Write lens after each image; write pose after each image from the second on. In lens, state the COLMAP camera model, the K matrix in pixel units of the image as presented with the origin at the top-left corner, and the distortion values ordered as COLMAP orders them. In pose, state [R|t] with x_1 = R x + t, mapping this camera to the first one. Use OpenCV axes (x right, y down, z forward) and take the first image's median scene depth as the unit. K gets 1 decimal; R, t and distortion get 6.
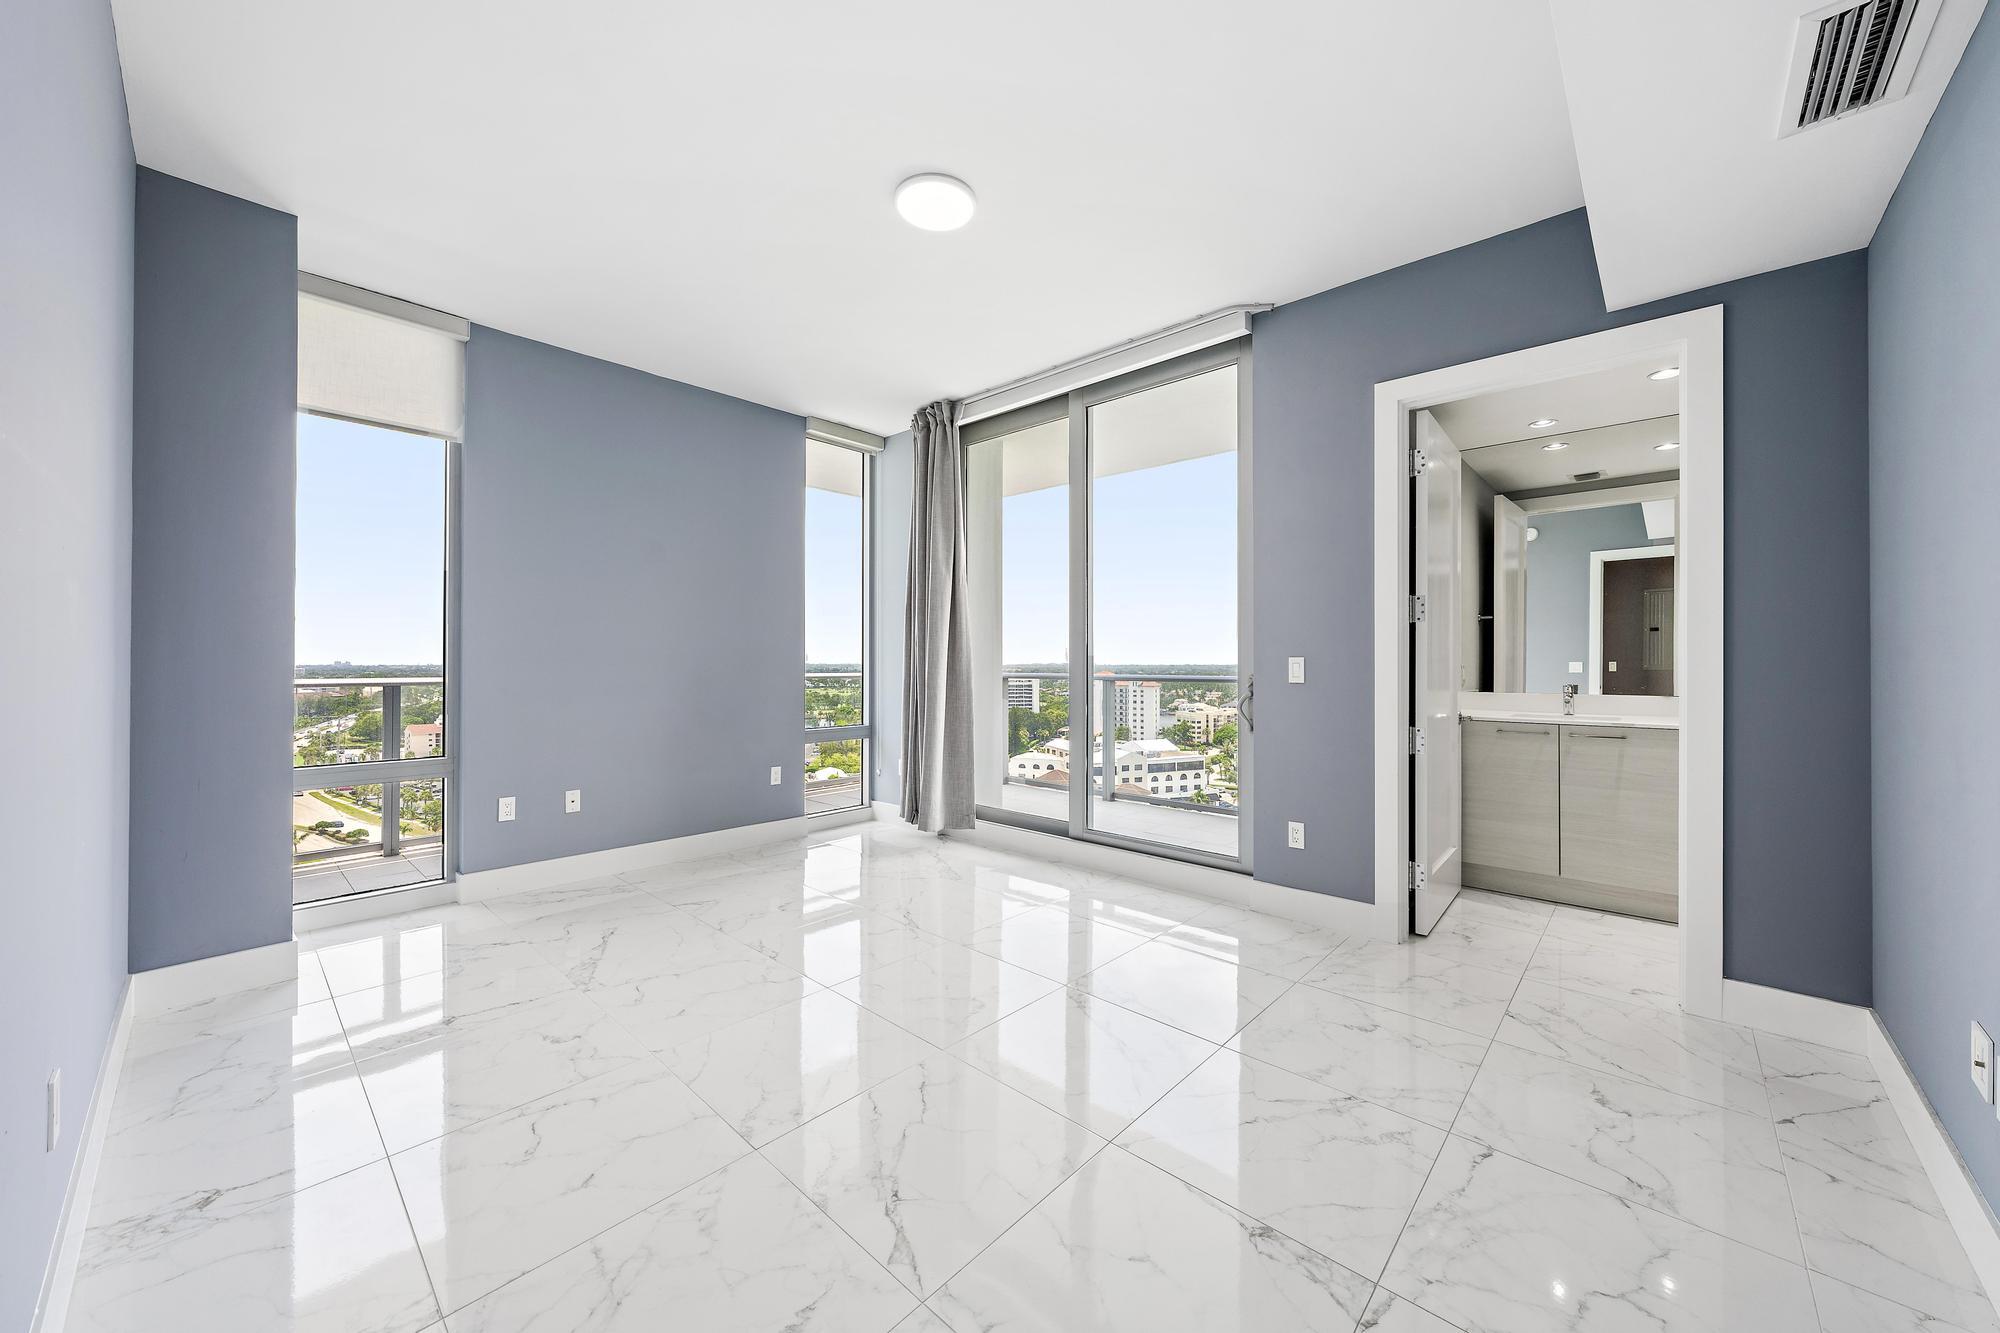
lens RADIAL K [[723.1, 0, 1000.0], [0, 723.1, 666.5], [0, 0, 1]] dist [0.000088, -0.000001]
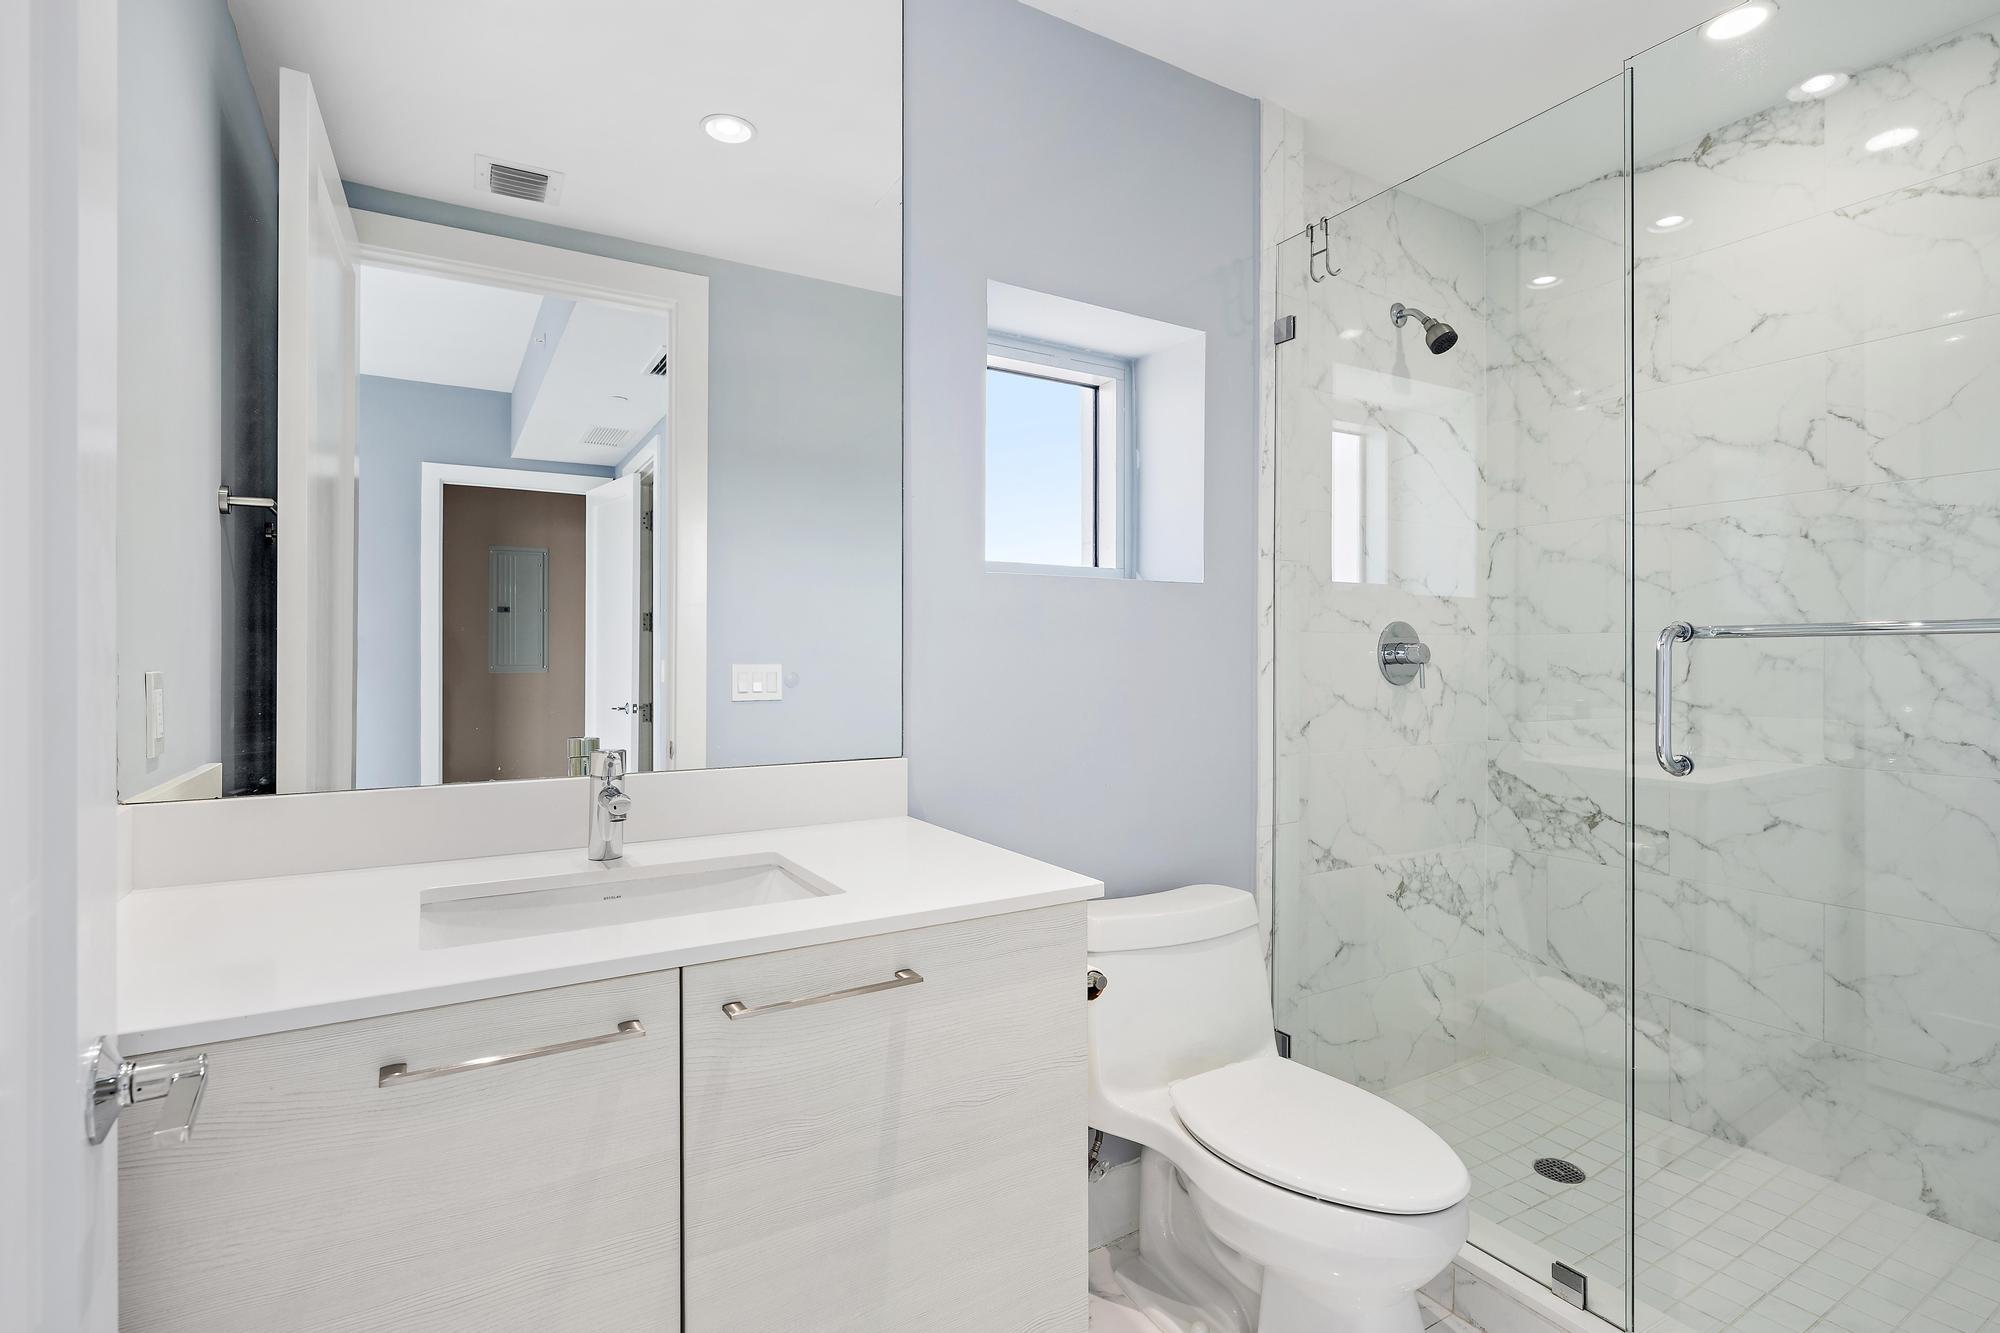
lens RADIAL K [[952.4, 0, 1008.7], [0, 952.4, 660.0], [0, 0, 1]] dist [0.000196, 0.000324]
pose [[0.274868, -0.000718, 0.961482, 0.394648], [0.006810, 0.999976, -0.001200, -0.004041], [-0.961458, 0.006877, 0.274866, 0.611237]]
